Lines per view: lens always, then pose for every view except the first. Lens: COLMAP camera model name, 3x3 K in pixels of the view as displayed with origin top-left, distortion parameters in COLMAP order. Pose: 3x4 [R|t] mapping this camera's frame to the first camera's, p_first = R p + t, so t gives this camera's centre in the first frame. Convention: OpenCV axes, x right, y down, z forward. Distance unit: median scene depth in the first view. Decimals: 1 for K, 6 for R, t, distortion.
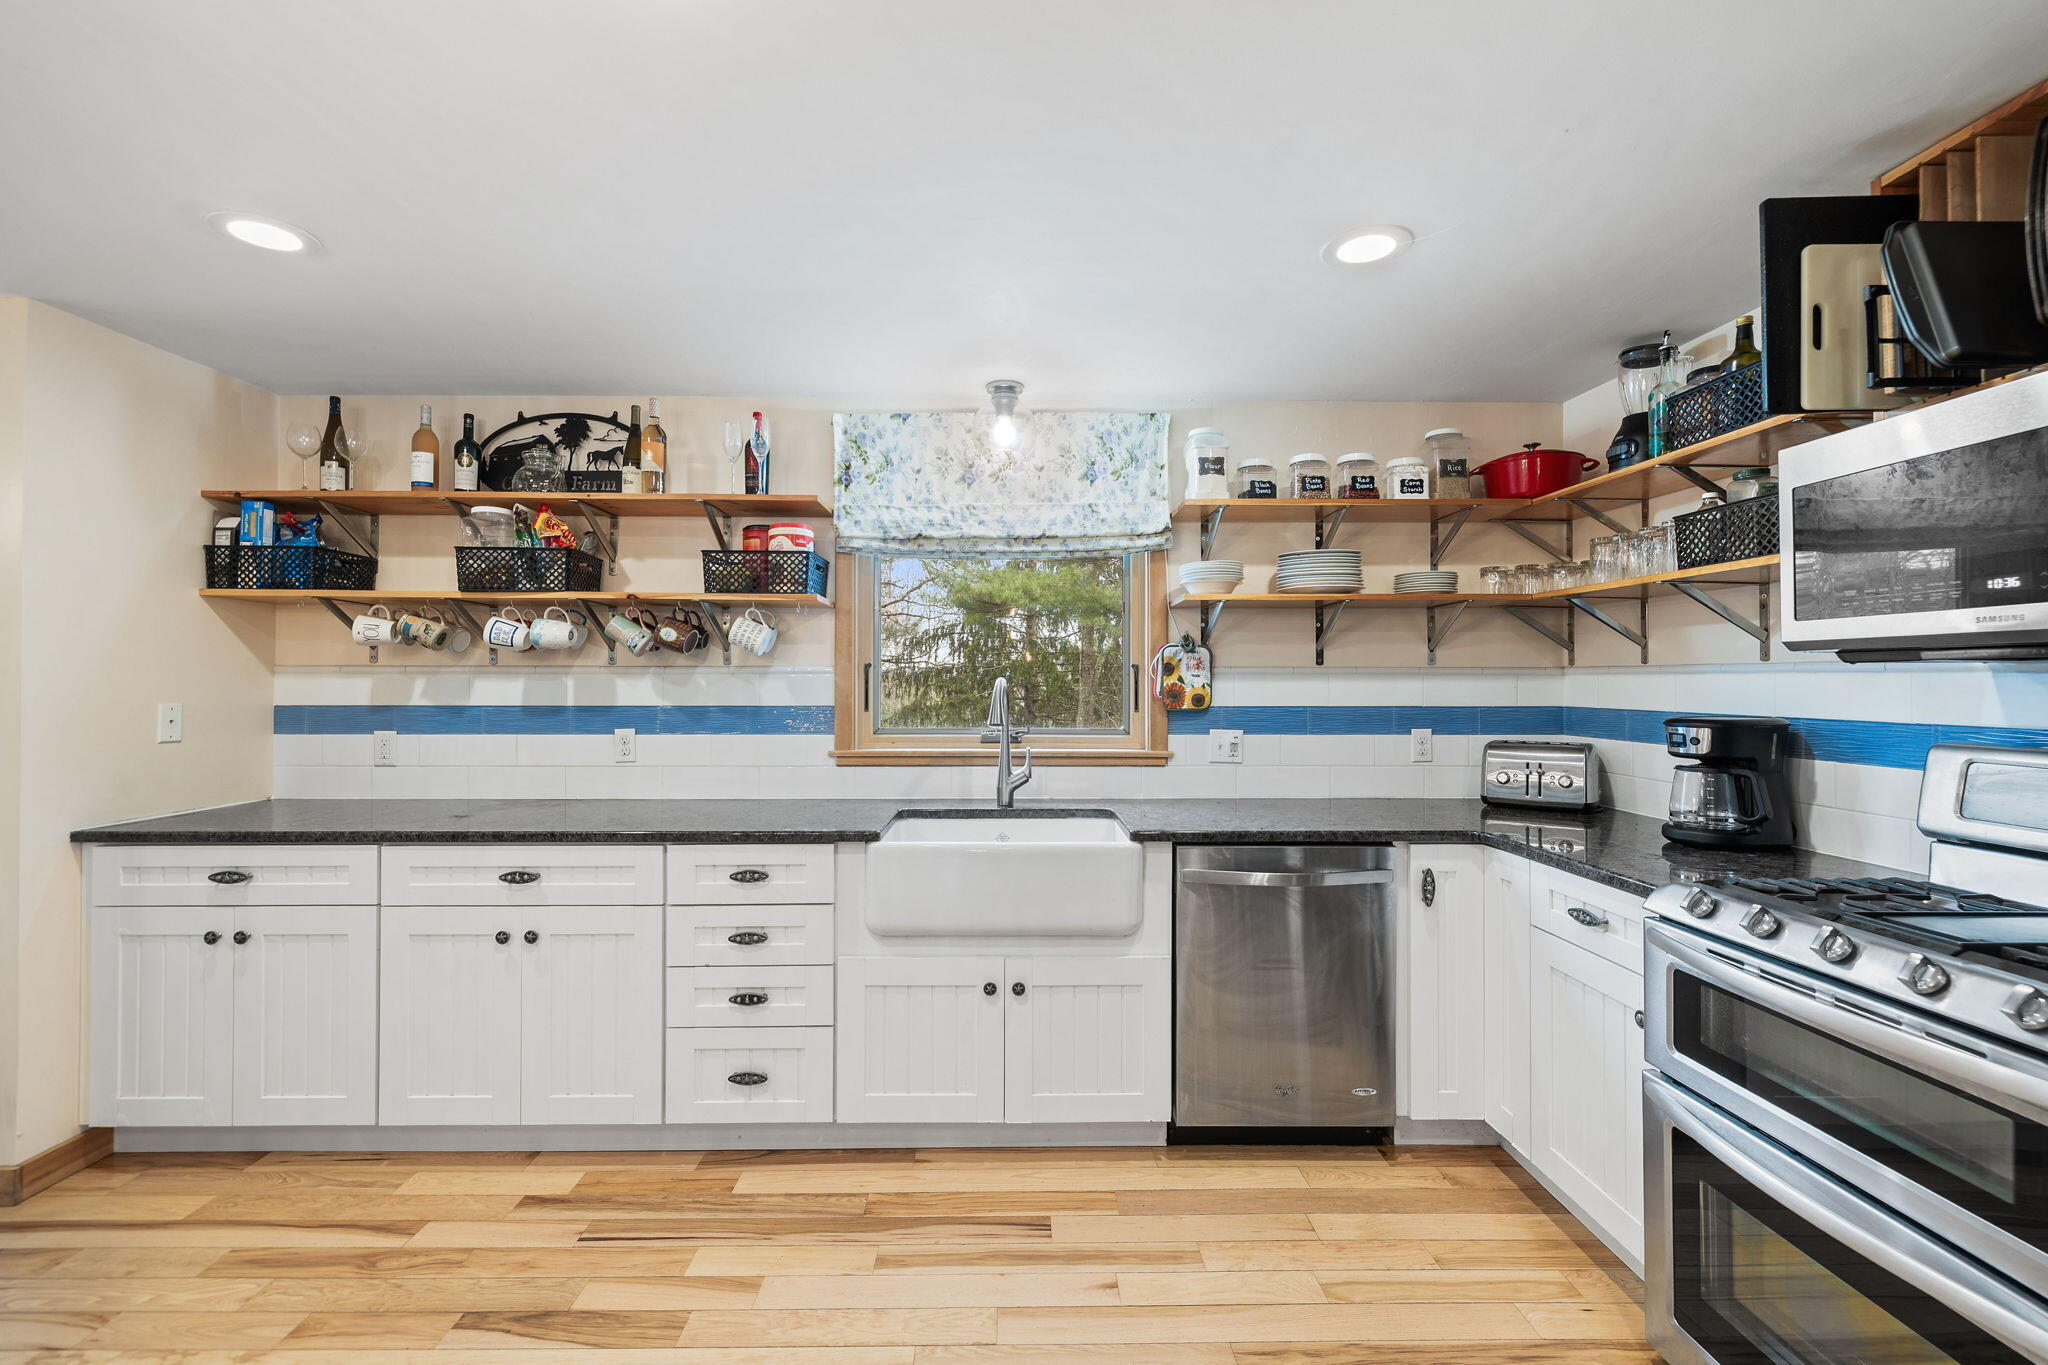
lens RADIAL K [[871.1, 0, 1024.2], [0, 871.1, 672.1], [0, 0, 1]] dist [0.002493, 0.000102]
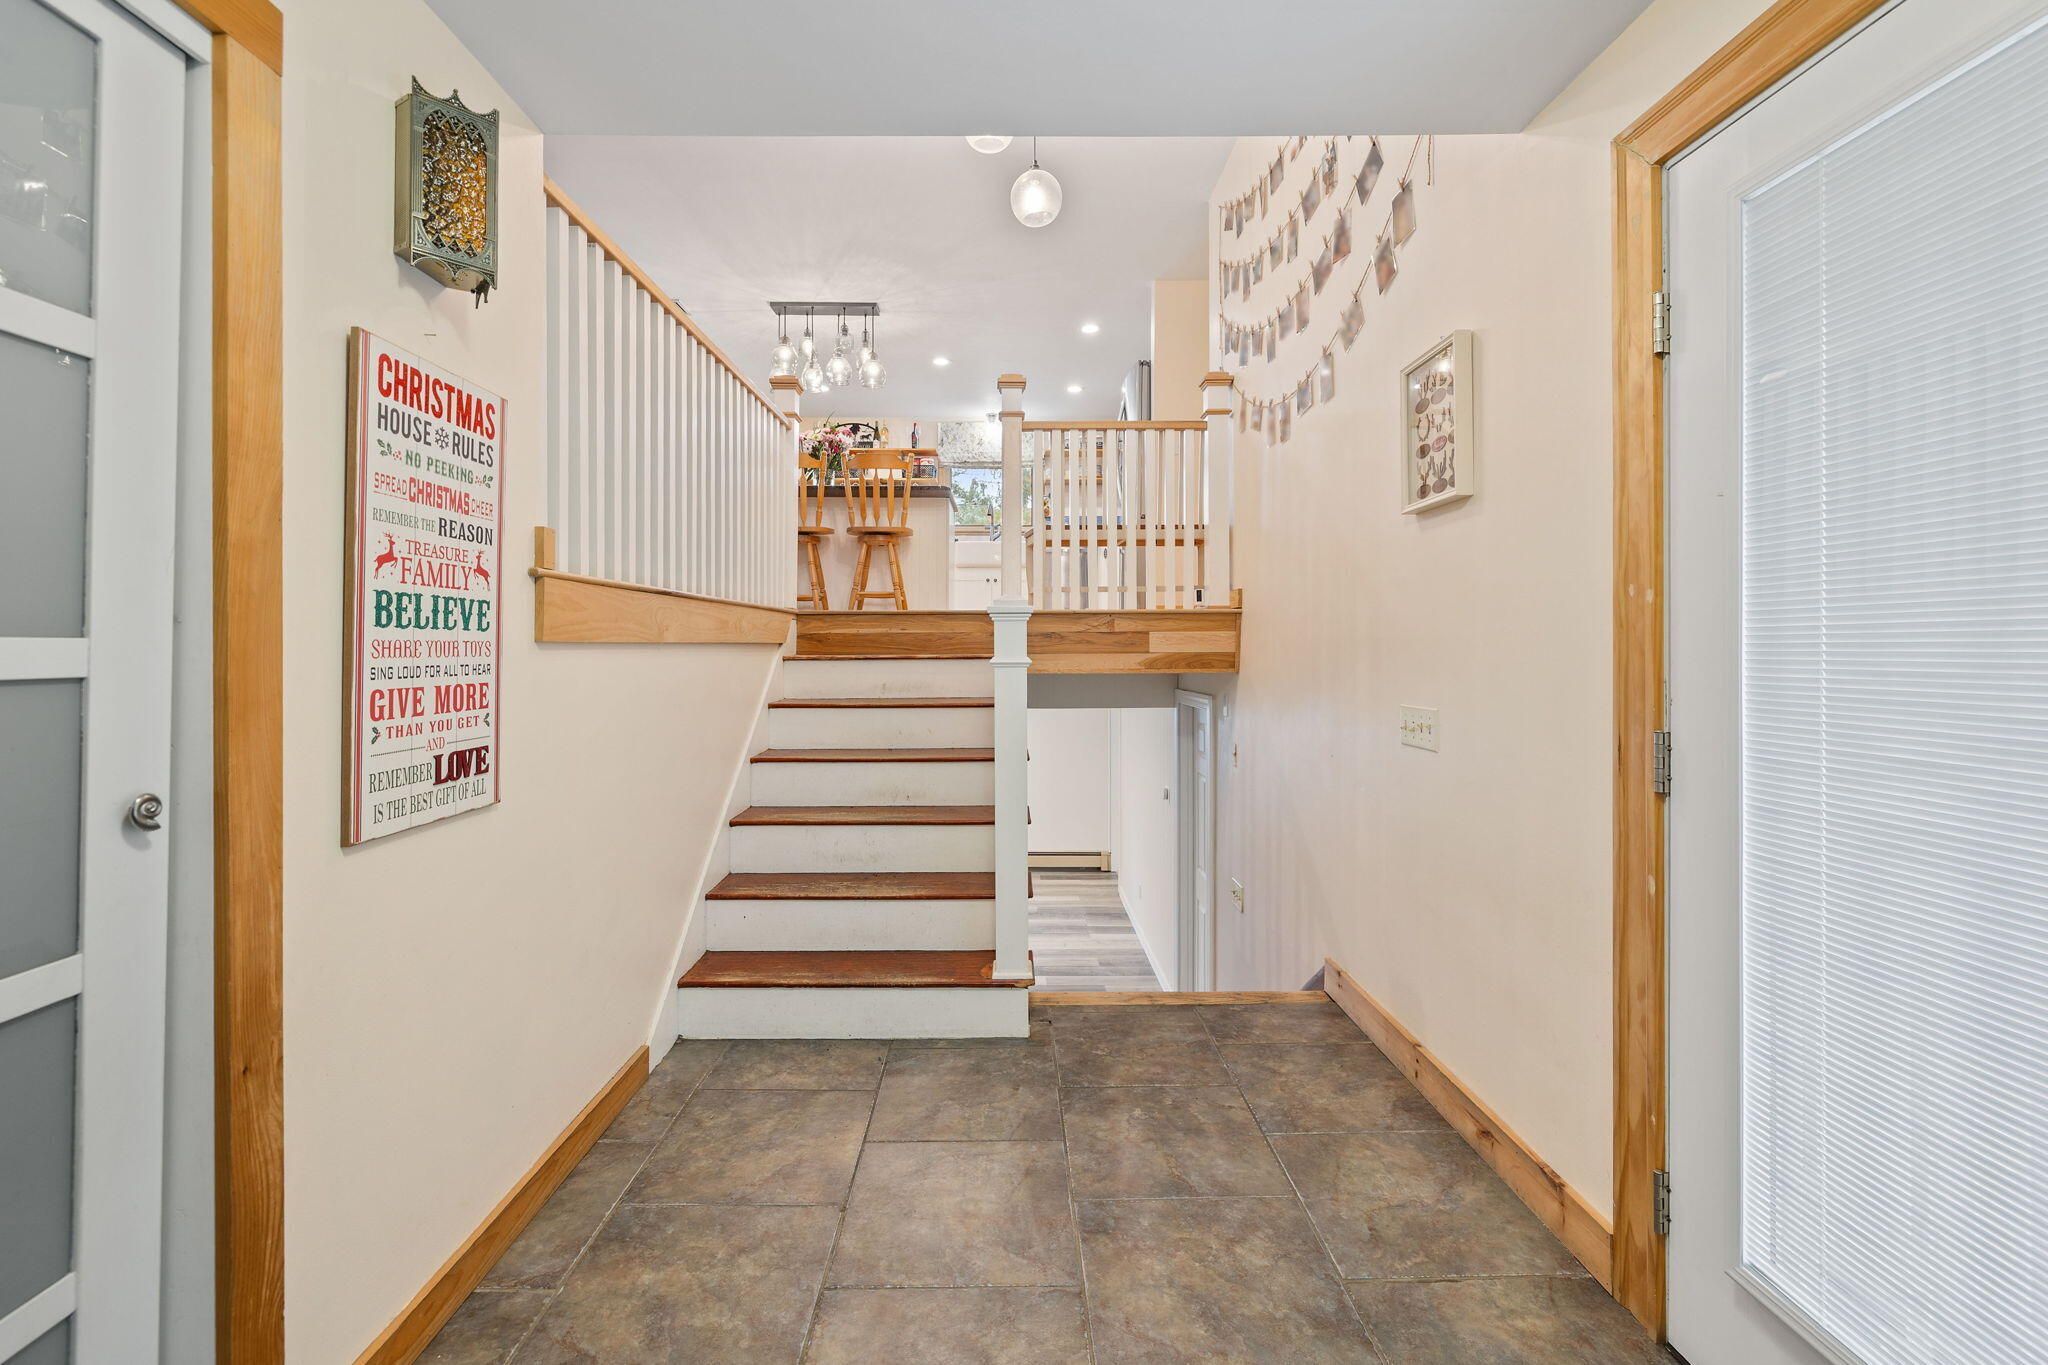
lens RADIAL K [[871.1, 0, 1021.1], [0, 871.1, 644.0], [0, 0, 1]] dist [0.002493, 0.000102]
pose [[0.999990, -0.004186, 0.001504, 0.083143], [0.004170, 0.999937, 0.010409, 0.512437], [-0.001548, -0.010403, 0.999945, -2.347779]]
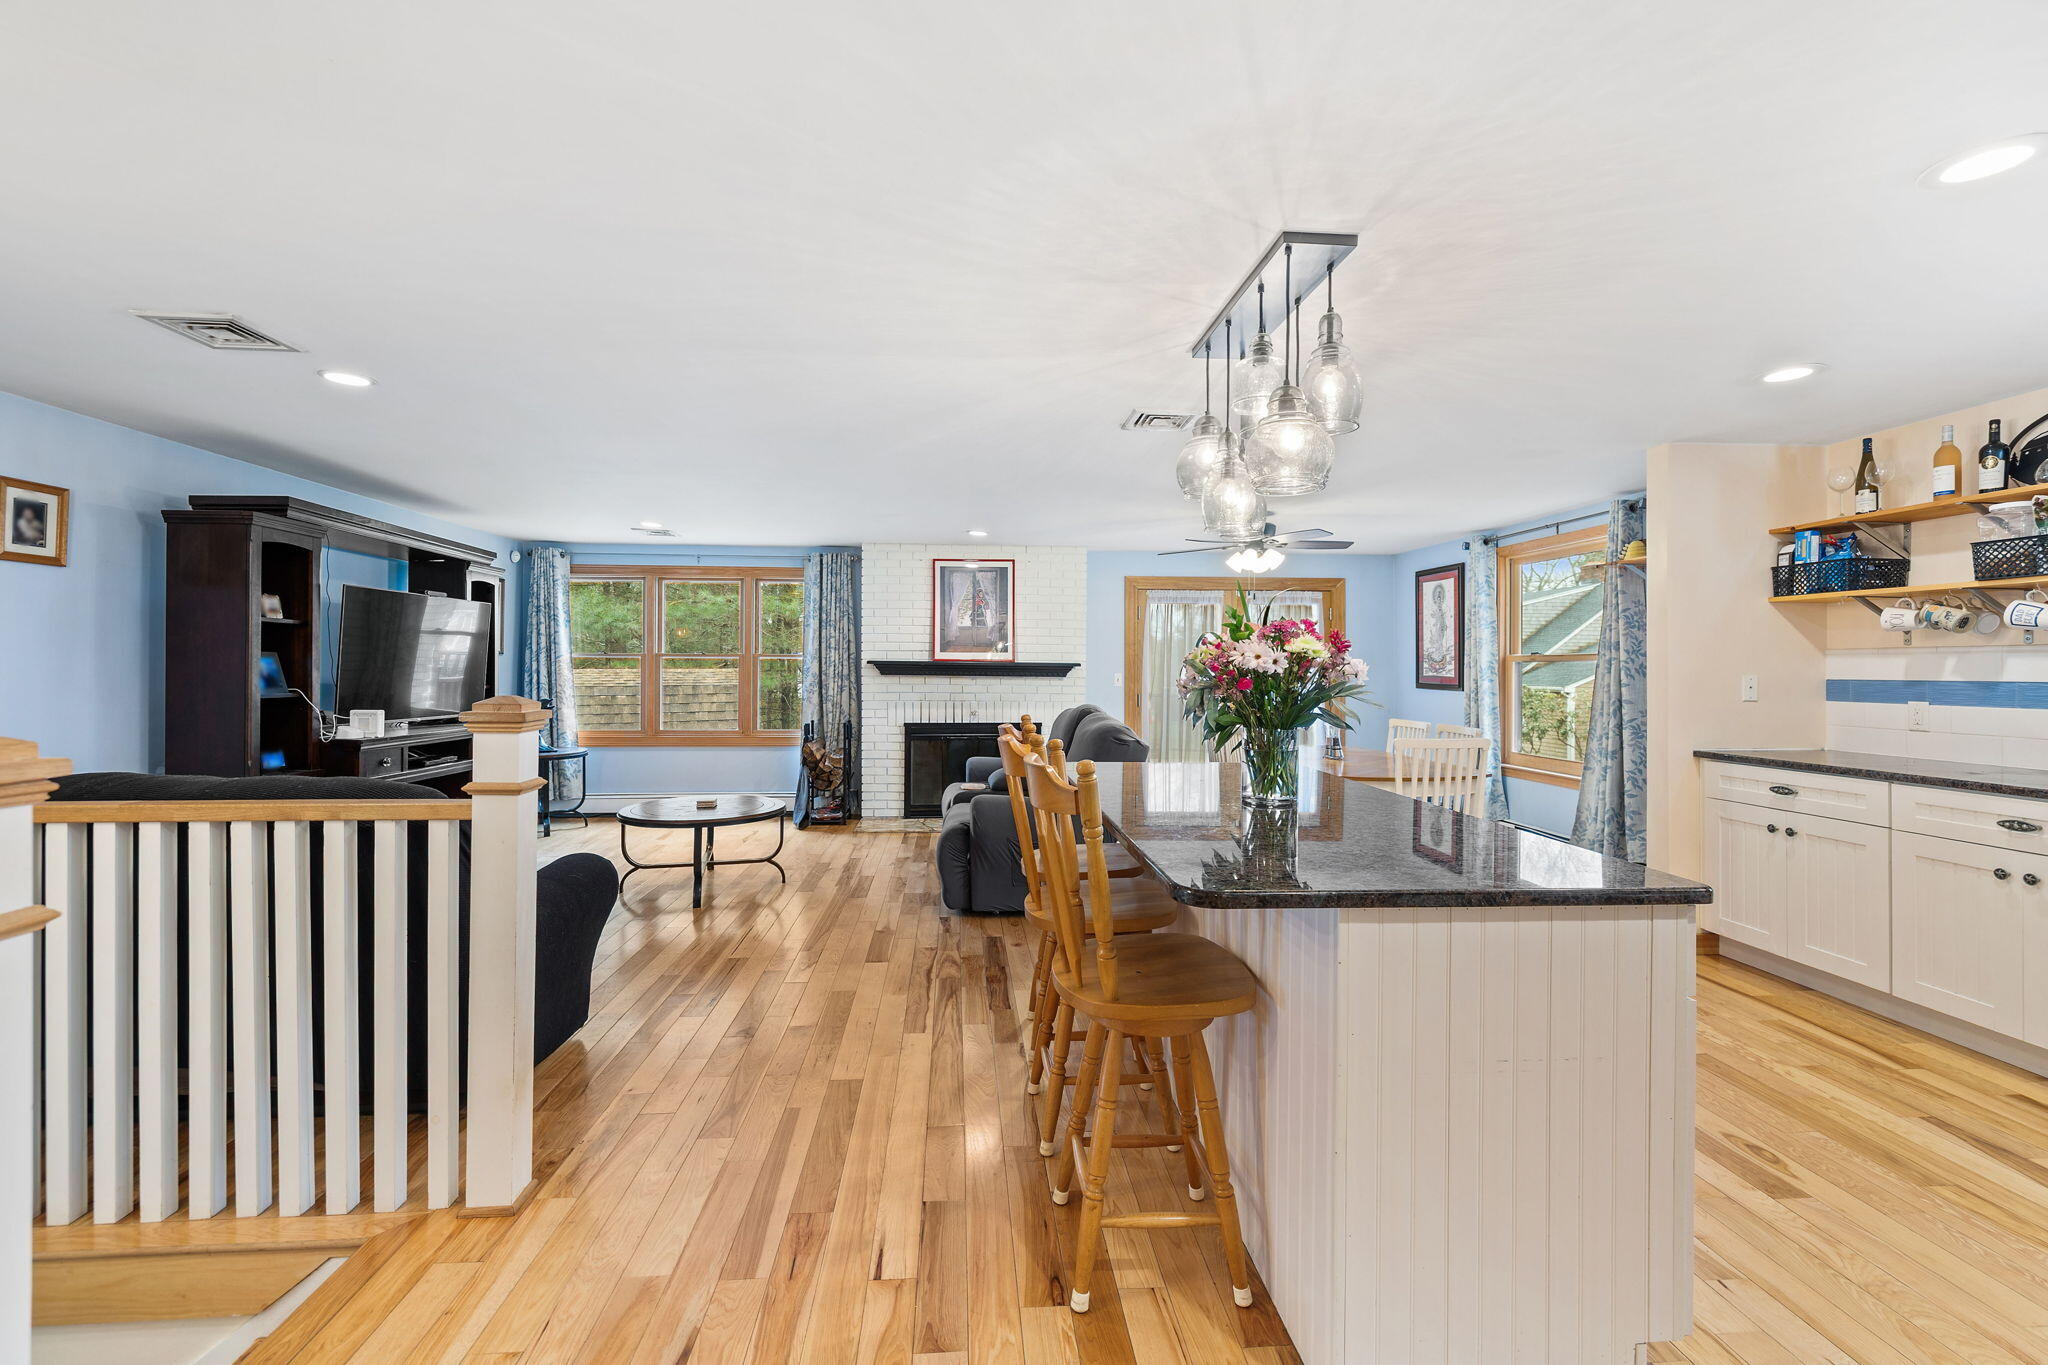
lens RADIAL K [[871.1, 0, 1008.9], [0, 871.1, 664.2], [0, 0, 1]] dist [0.002493, 0.000102]
pose [[0.055217, -0.005720, -0.998458, 0.433746], [0.007579, 0.999957, -0.005310, 0.013964], [0.998446, -0.007274, 0.055258, -0.343747]]
